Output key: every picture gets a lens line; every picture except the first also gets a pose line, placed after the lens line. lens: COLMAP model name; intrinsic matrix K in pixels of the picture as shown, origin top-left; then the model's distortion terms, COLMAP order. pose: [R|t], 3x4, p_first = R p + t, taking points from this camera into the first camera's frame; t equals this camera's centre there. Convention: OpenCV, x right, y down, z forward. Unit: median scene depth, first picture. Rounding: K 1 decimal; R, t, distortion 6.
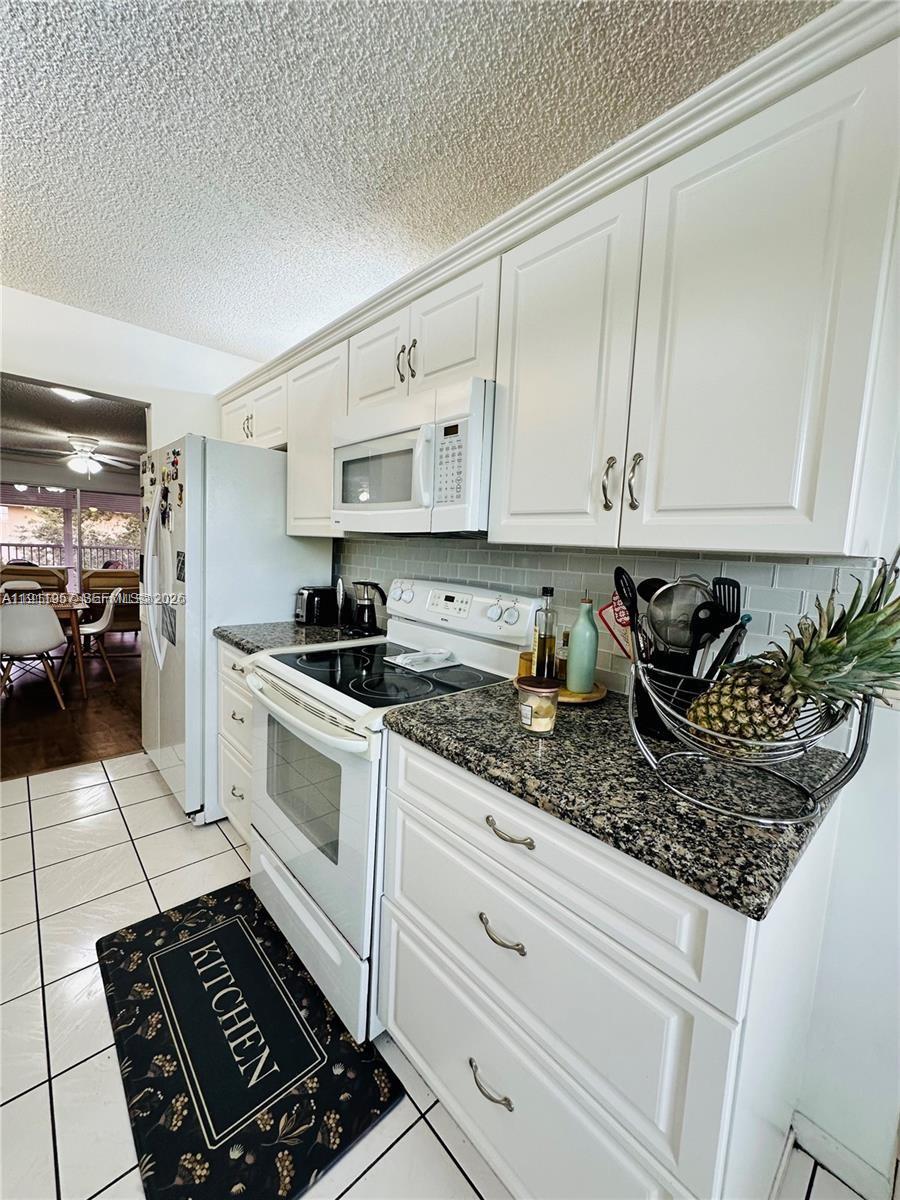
lens RADIAL K [[478.2, 0, 451.4], [0, 478.2, 598.3], [0, 0, 1]] dist [-0.001940, 0.000432]
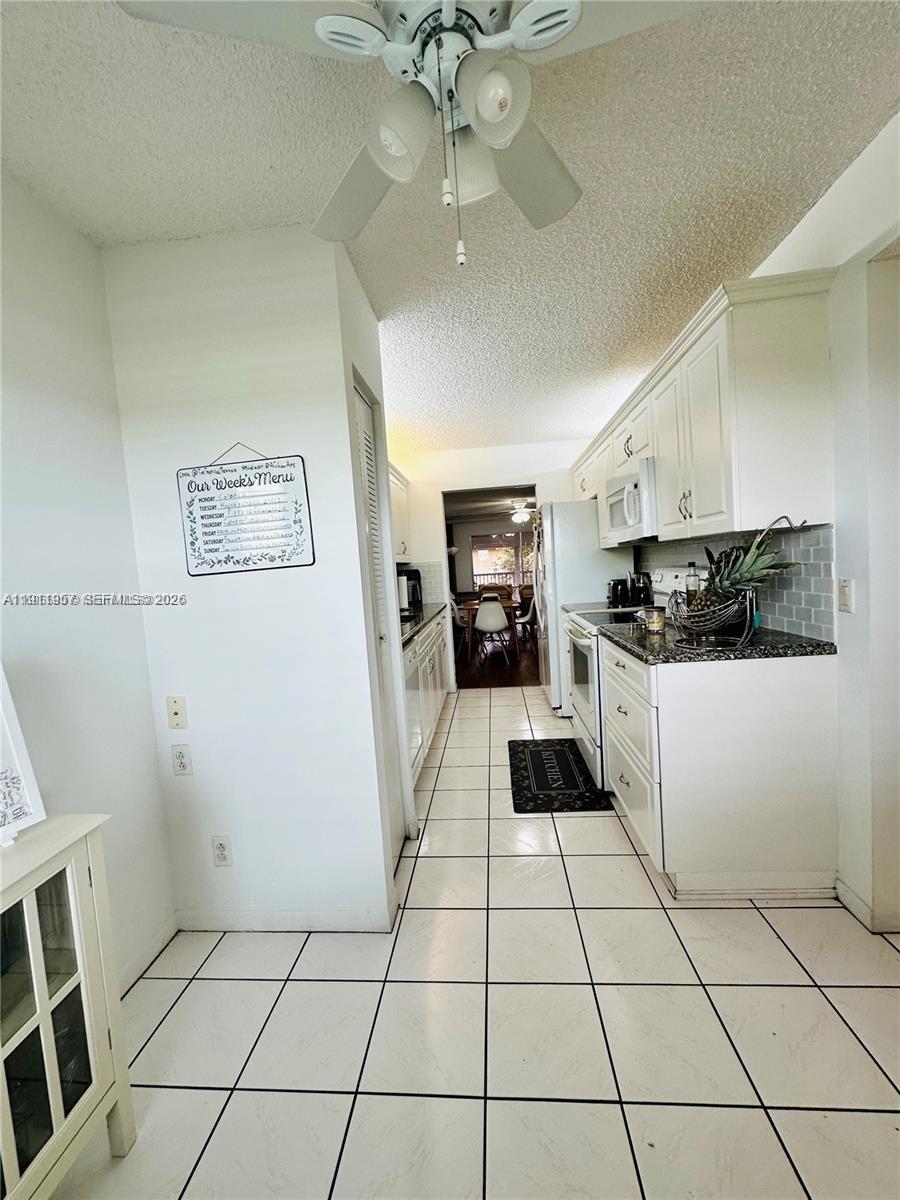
lens RADIAL K [[478.0, 0, 449.6], [0, 478.0, 598.3], [0, 0, 1]] dist [-0.002888, 0.000602]
pose [[0.668482, -0.047462, -0.742213, 0.771452], [0.026499, 0.998848, -0.040007, 0.133709], [0.743256, 0.007076, 0.668969, -0.713879]]
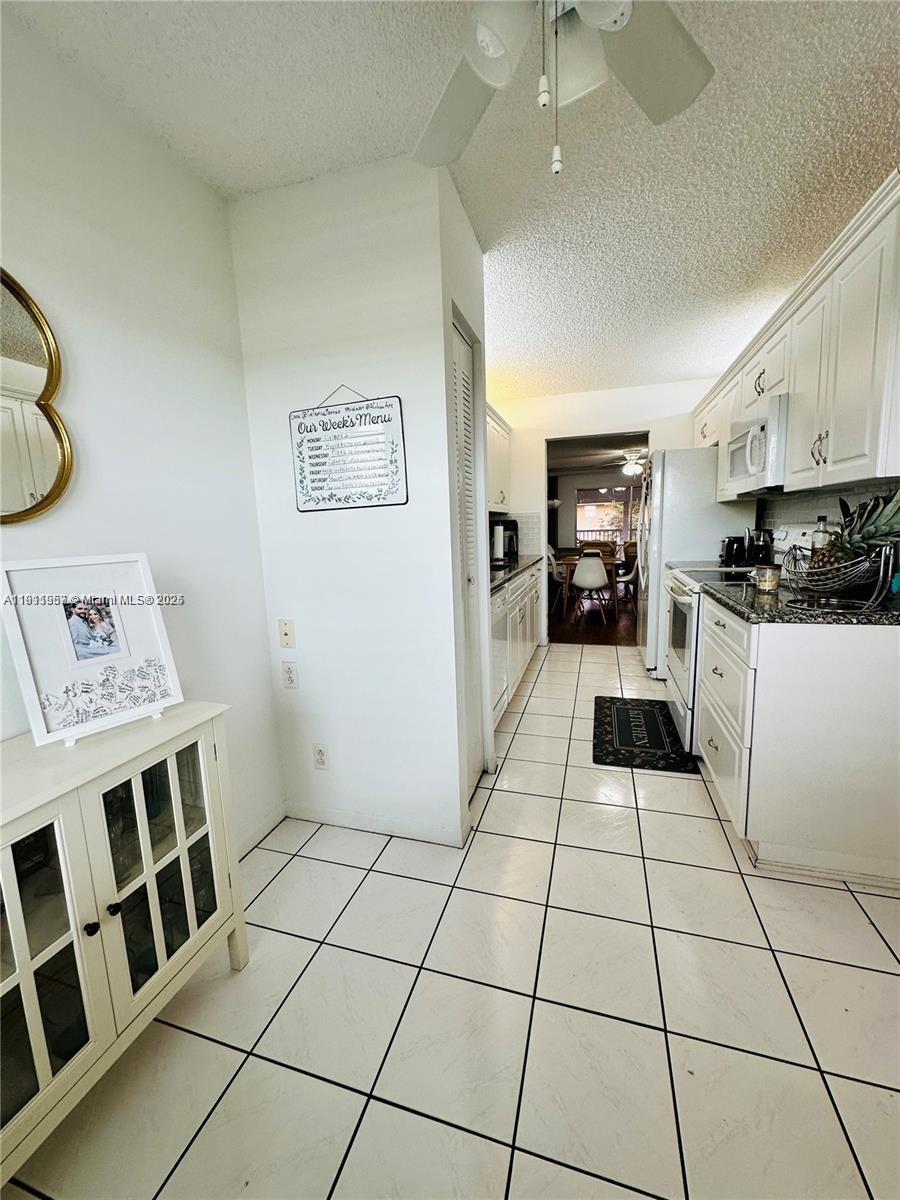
lens RADIAL K [[478.0, 0, 449.6], [0, 478.0, 598.3], [0, 0, 1]] dist [-0.002888, 0.000602]
pose [[0.500183, 0.060698, -0.863790, 0.810088], [-0.028503, 0.998154, 0.053635, 0.165957], [0.865451, -0.002207, 0.500989, -0.700137]]
